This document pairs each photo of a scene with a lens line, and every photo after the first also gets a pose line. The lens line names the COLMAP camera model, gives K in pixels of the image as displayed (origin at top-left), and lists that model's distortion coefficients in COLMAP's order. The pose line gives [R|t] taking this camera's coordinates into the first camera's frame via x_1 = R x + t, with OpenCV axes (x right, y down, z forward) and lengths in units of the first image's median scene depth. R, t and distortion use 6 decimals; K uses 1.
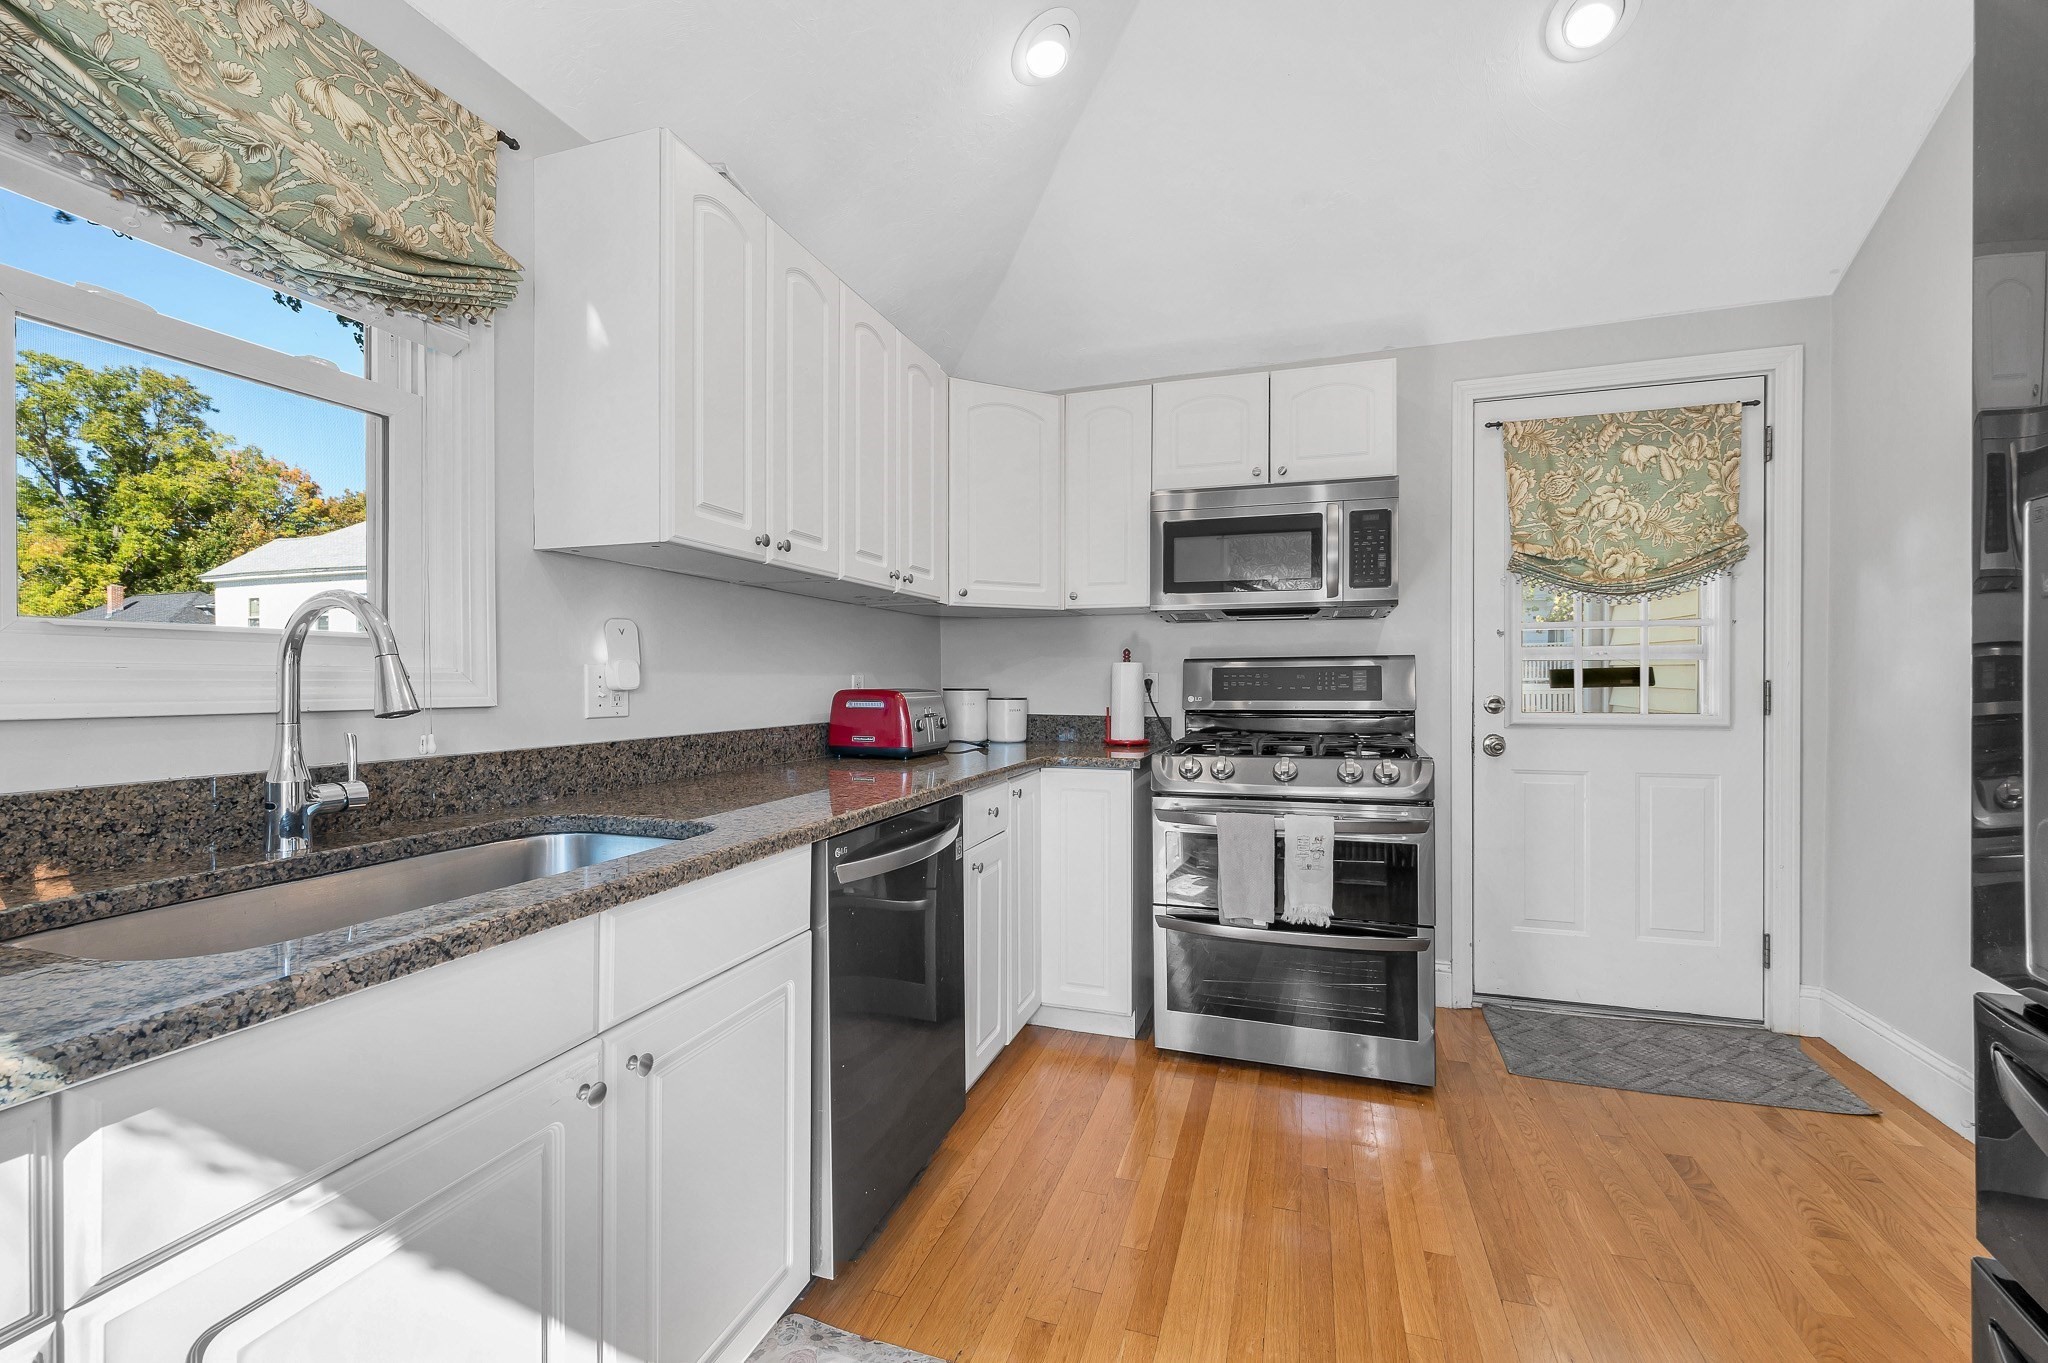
lens RADIAL K [[856.7, 0, 1021.7], [0, 856.7, 675.5], [0, 0, 1]] dist [-0.001998, 0.000523]
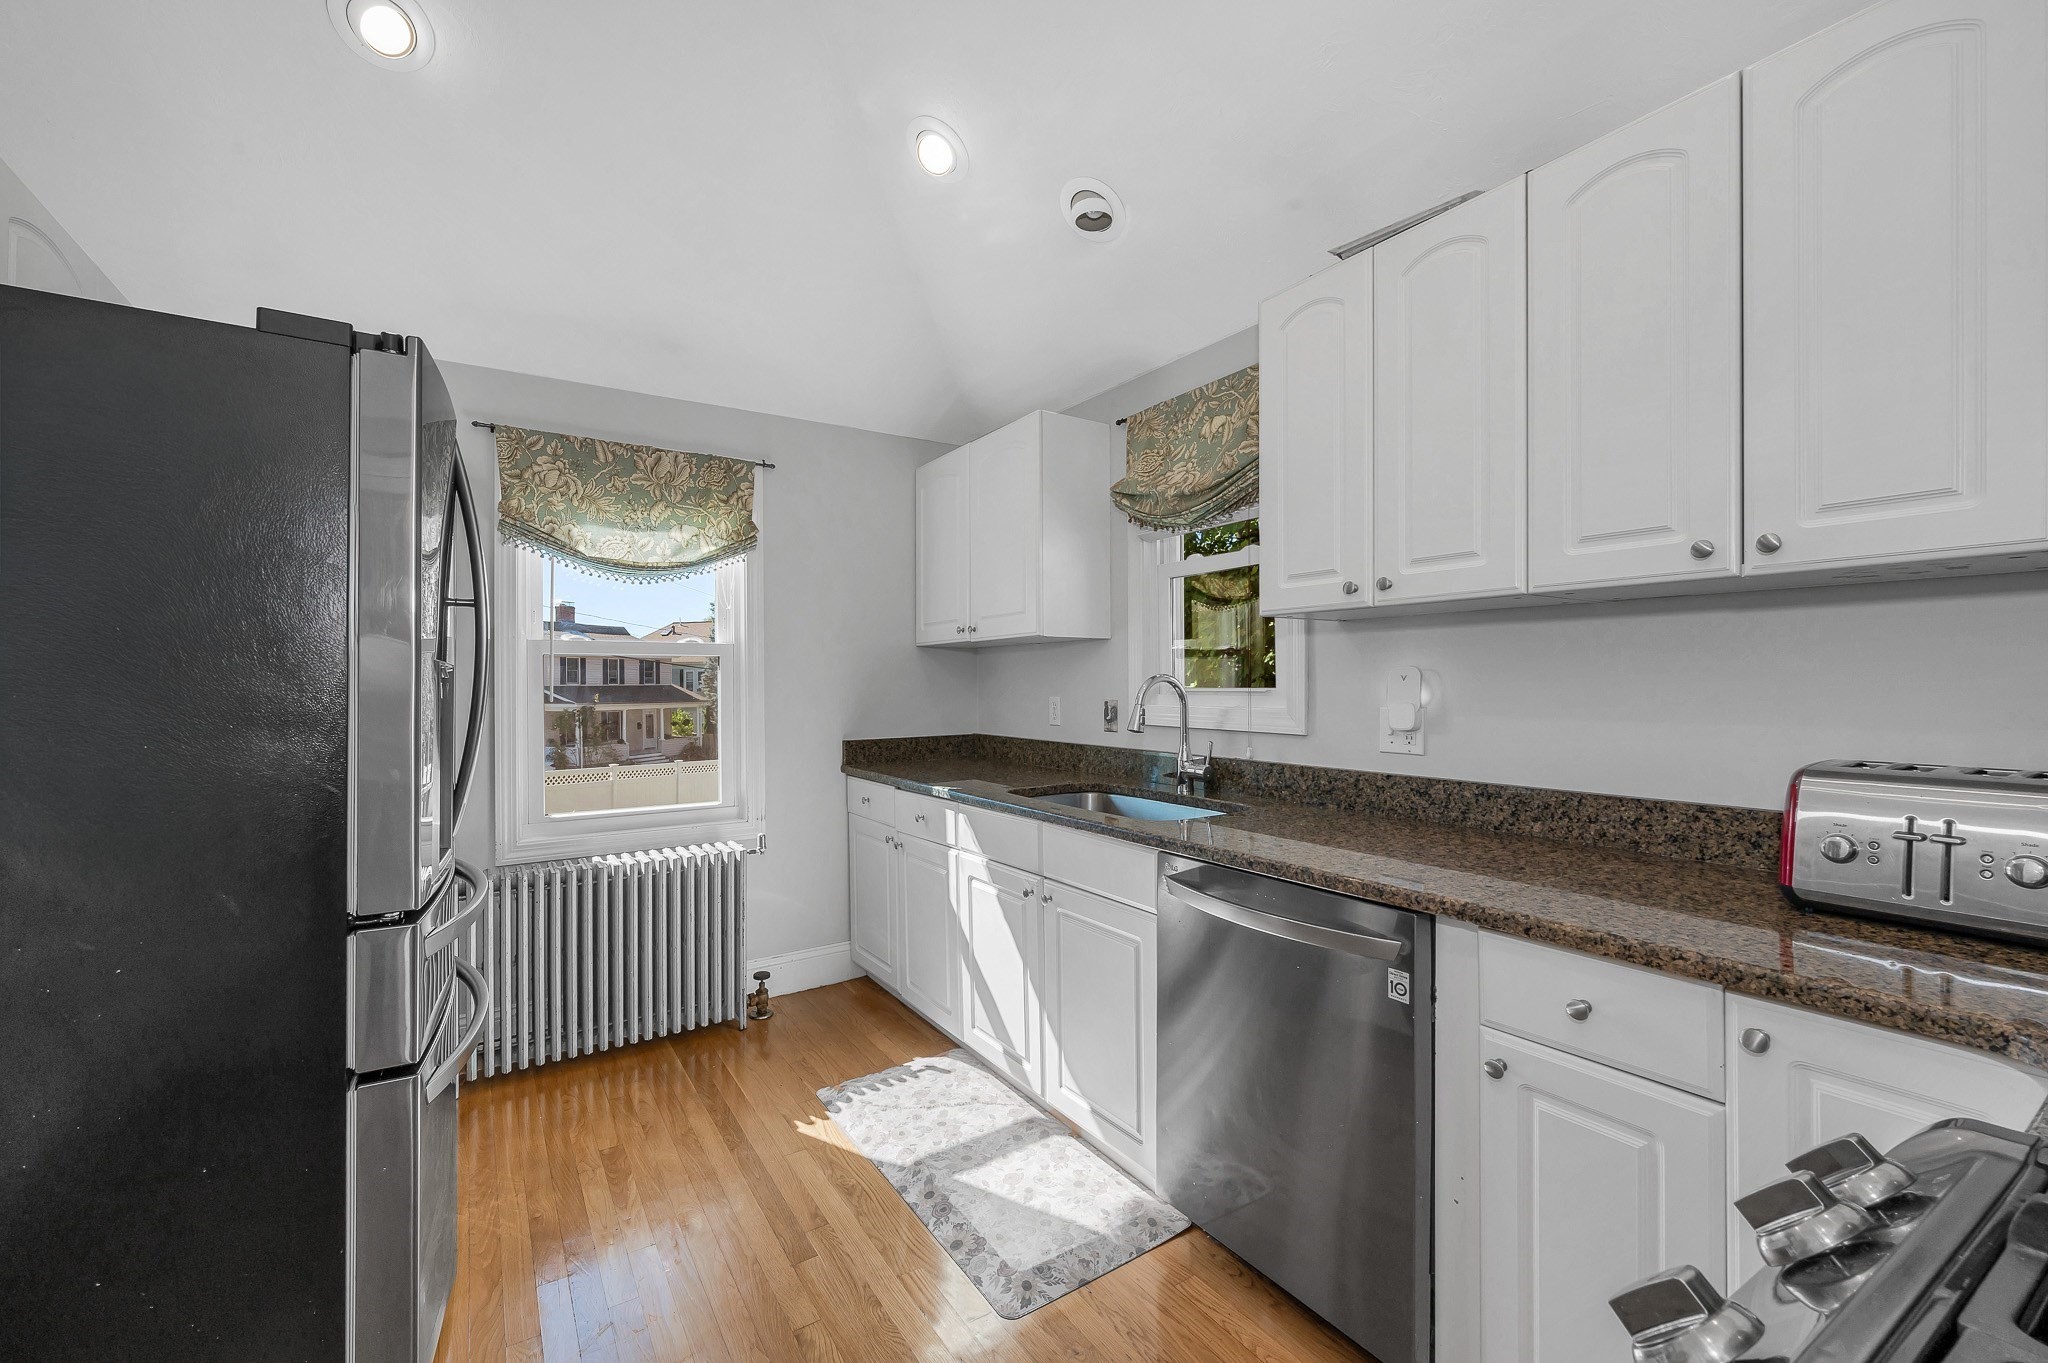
lens RADIAL K [[856.7, 0, 1025.1], [0, 856.7, 681.7], [0, 0, 1]] dist [-0.001998, 0.000523]
pose [[-0.631319, -0.002226, -0.775520, 0.720366], [0.004896, 0.999965, -0.006856, -0.041407], [0.775508, -0.008126, -0.631286, 1.347590]]
